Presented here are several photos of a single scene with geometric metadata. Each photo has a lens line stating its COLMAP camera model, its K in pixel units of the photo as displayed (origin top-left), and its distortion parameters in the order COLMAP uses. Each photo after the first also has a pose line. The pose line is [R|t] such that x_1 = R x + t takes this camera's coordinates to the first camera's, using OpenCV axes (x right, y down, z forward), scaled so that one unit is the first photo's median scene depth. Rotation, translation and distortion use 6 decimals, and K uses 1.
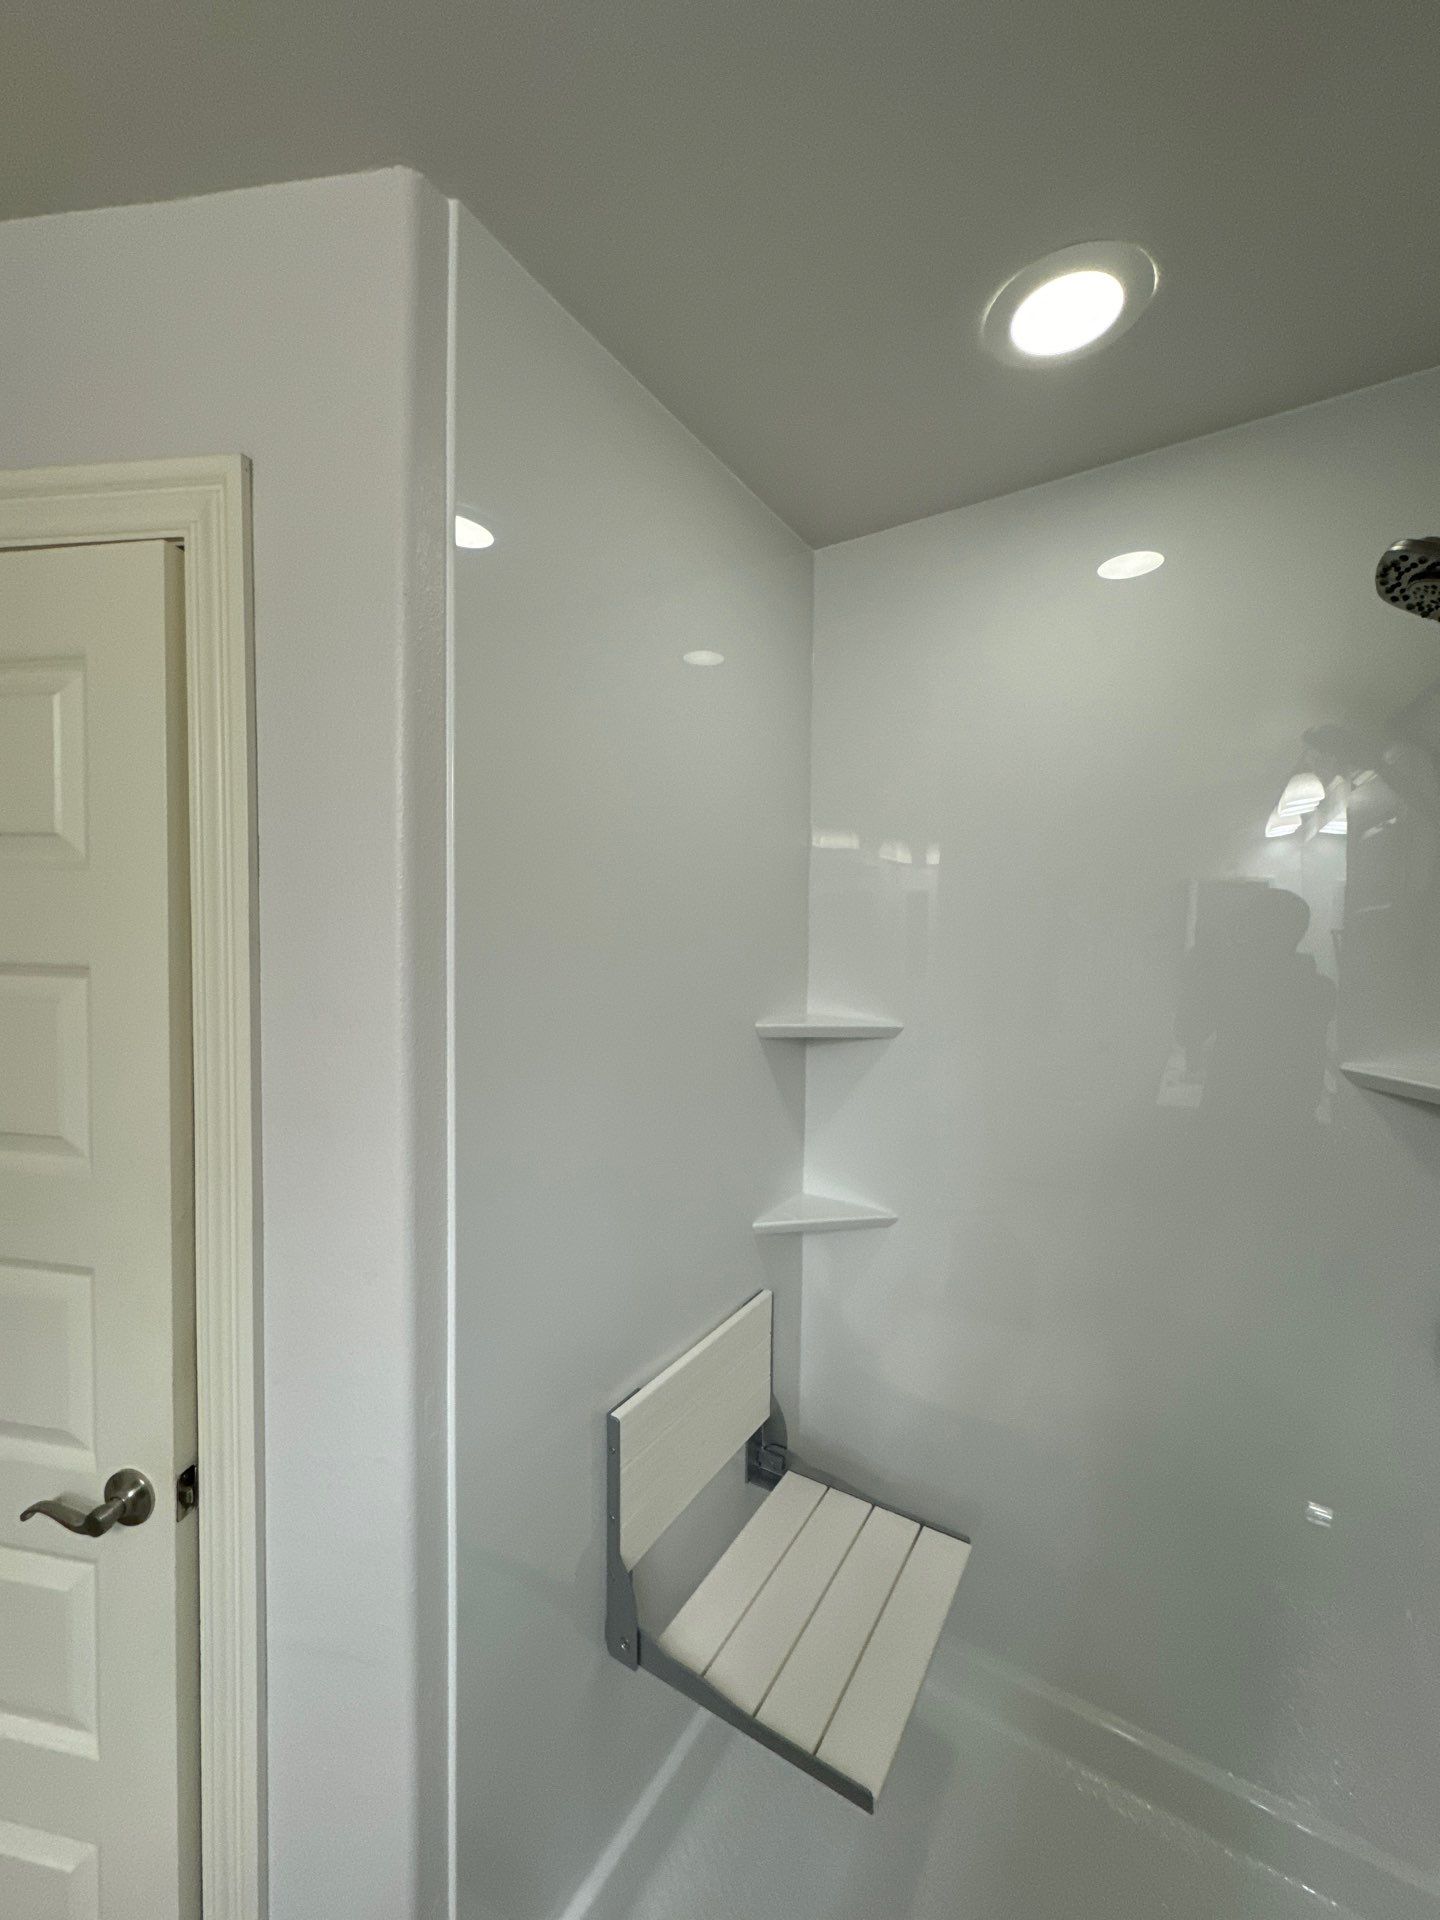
lens RADIAL K [[759.8, 0, 716.9], [0, 759.8, 956.6], [0, 0, 1]] dist [-0.004965, 0.000782]
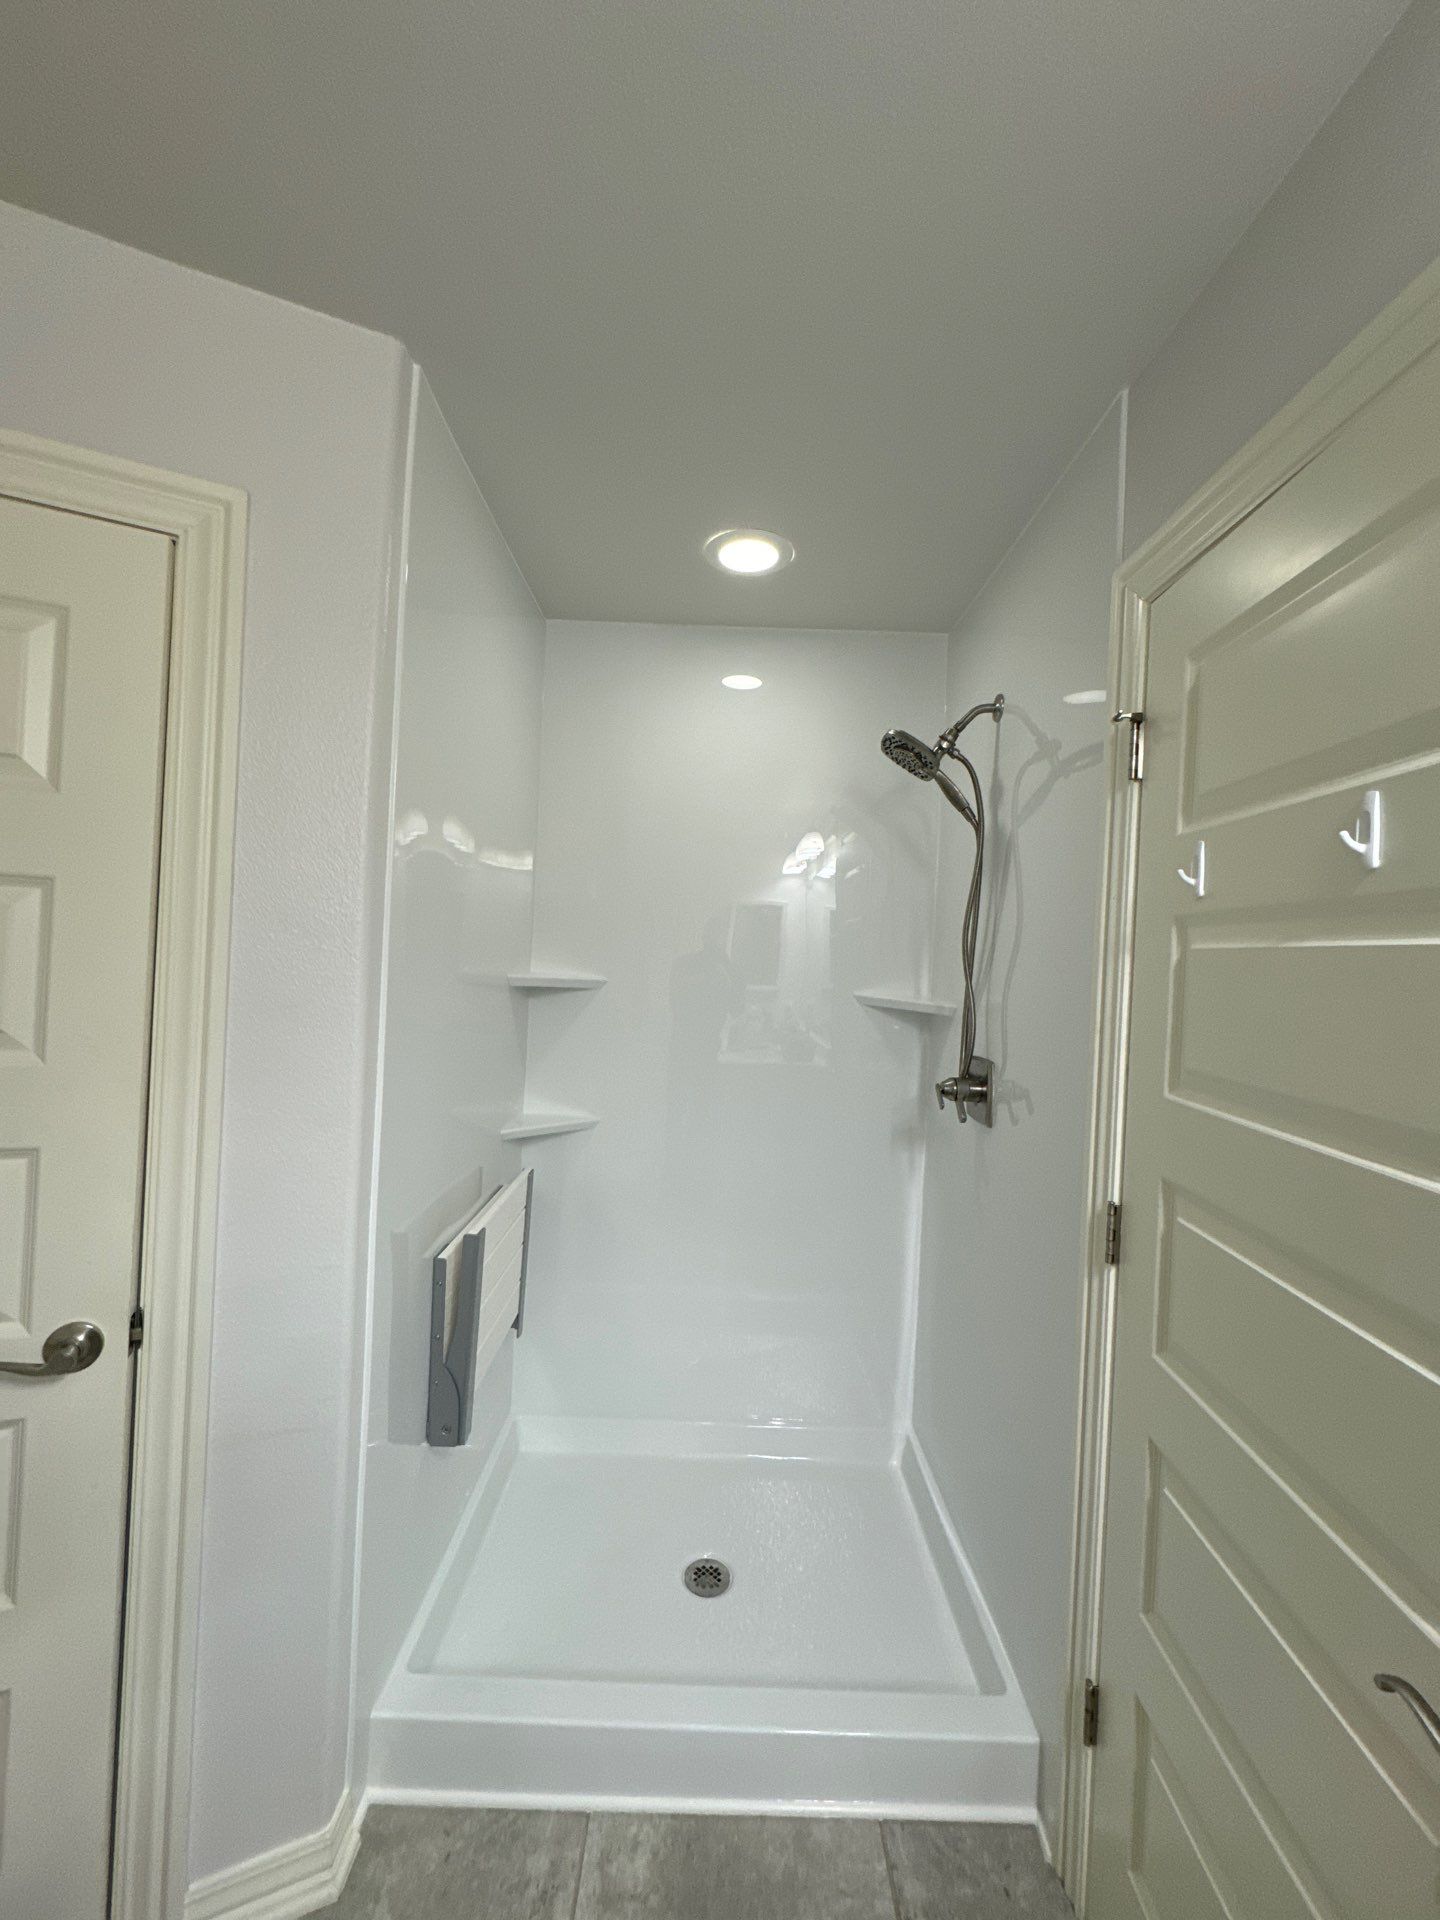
lens RADIAL K [[759.8, 0, 719.2], [0, 759.8, 958.6], [0, 0, 1]] dist [-0.004965, 0.000782]
pose [[0.840416, 0.024869, 0.541371, -0.452591], [-0.015052, 0.999632, -0.022554, 0.109323], [-0.541733, 0.010806, 0.840481, -0.370858]]
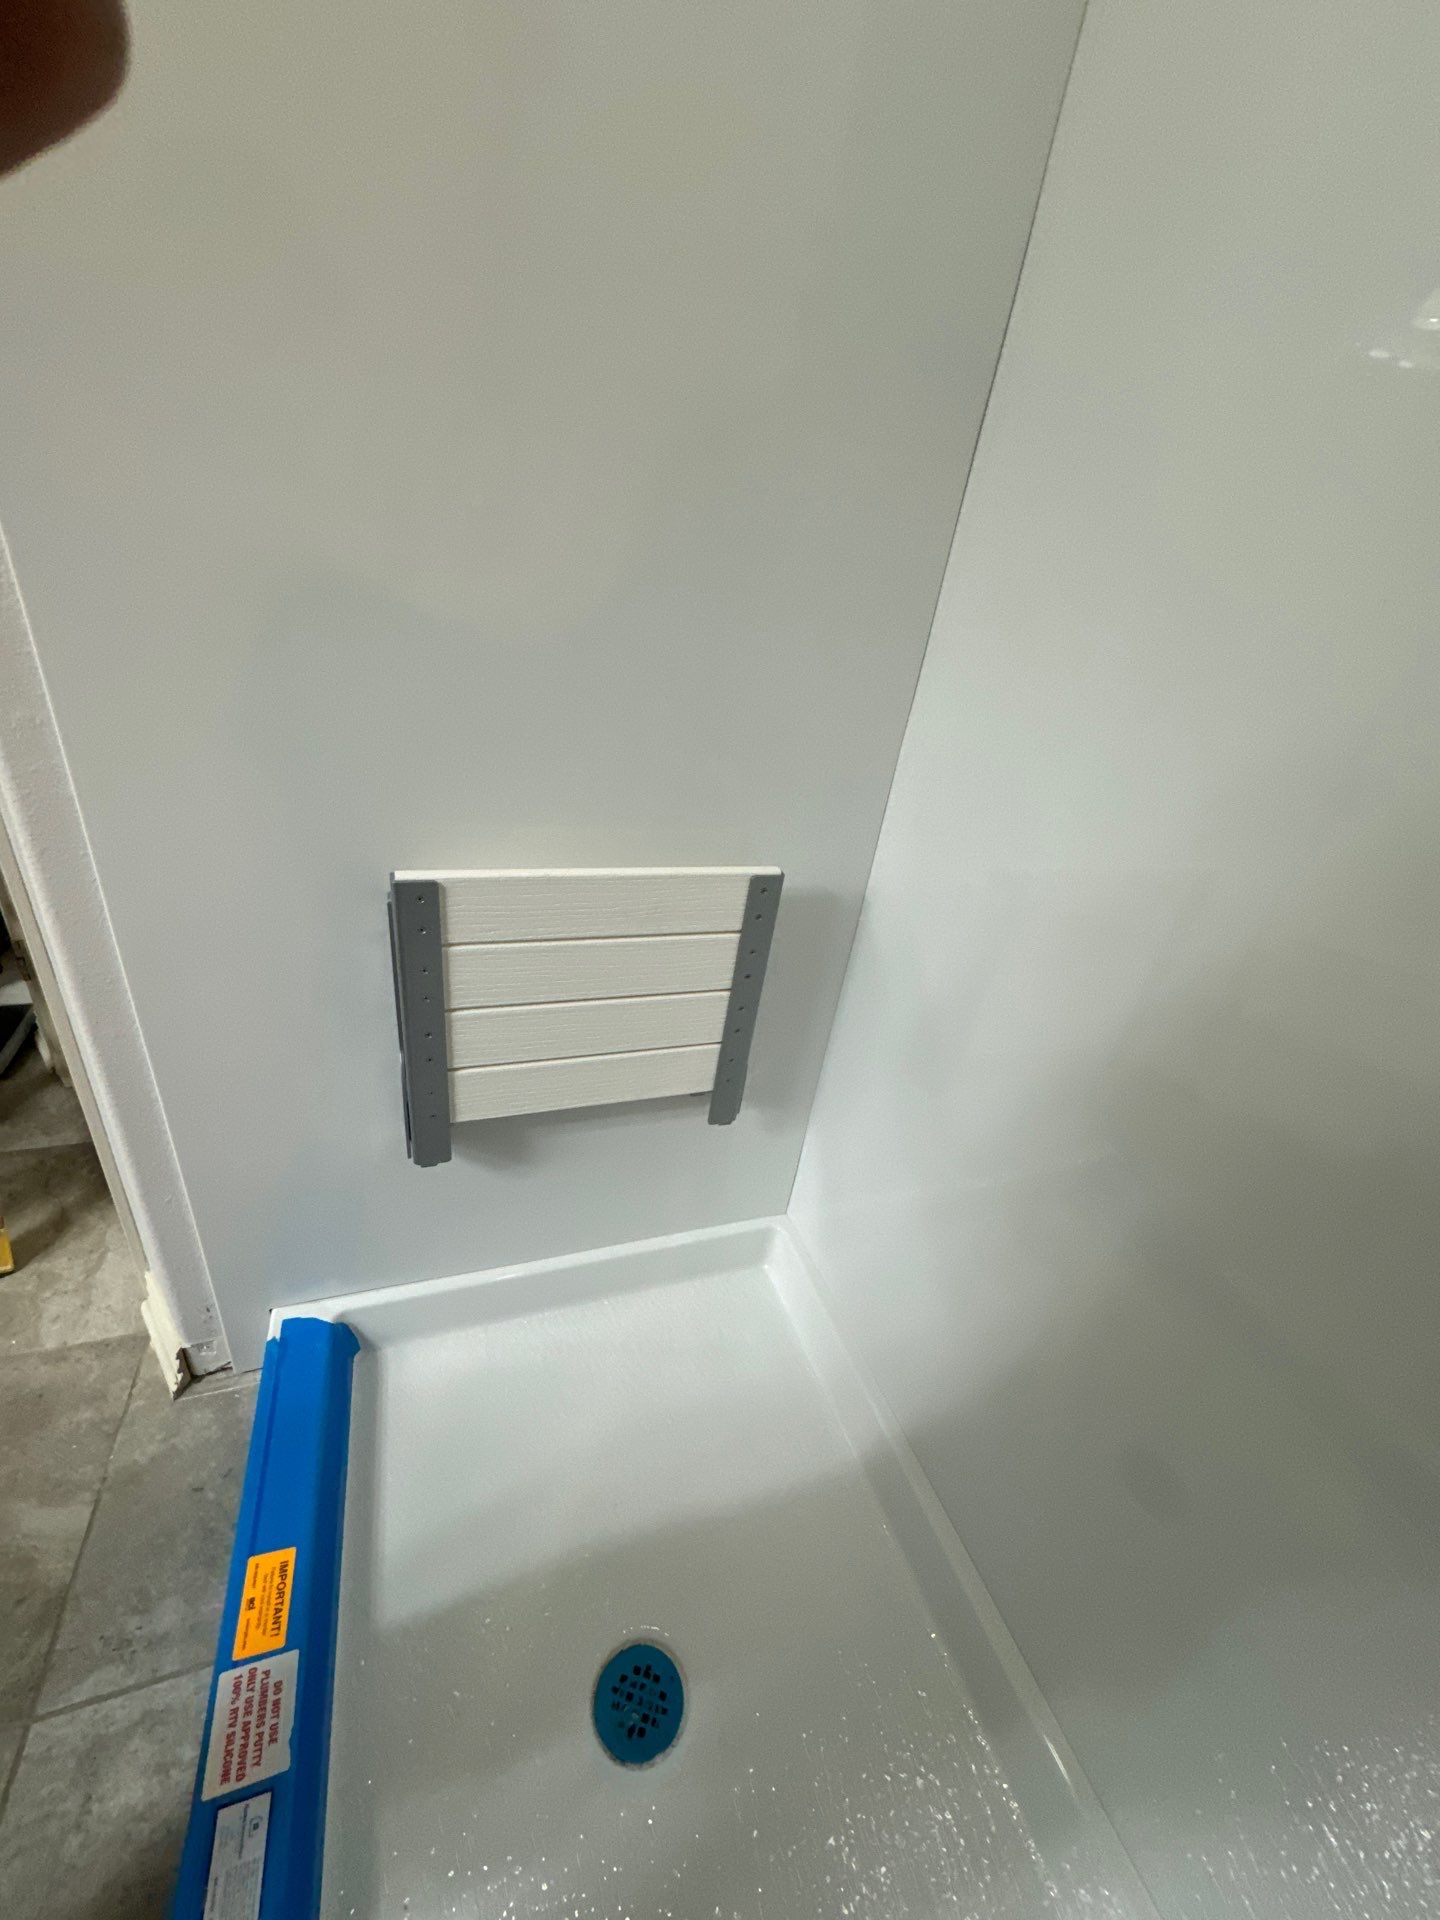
lens RADIAL K [[759.8, 0, 719.6], [0, 759.8, 960.6], [0, 0, 1]] dist [-0.004965, 0.000782]
pose [[0.786495, 0.377799, -0.488562, 0.526487], [-0.148473, 0.883534, 0.444212, 0.272420], [0.599484, -0.276832, 0.750988, 0.592418]]
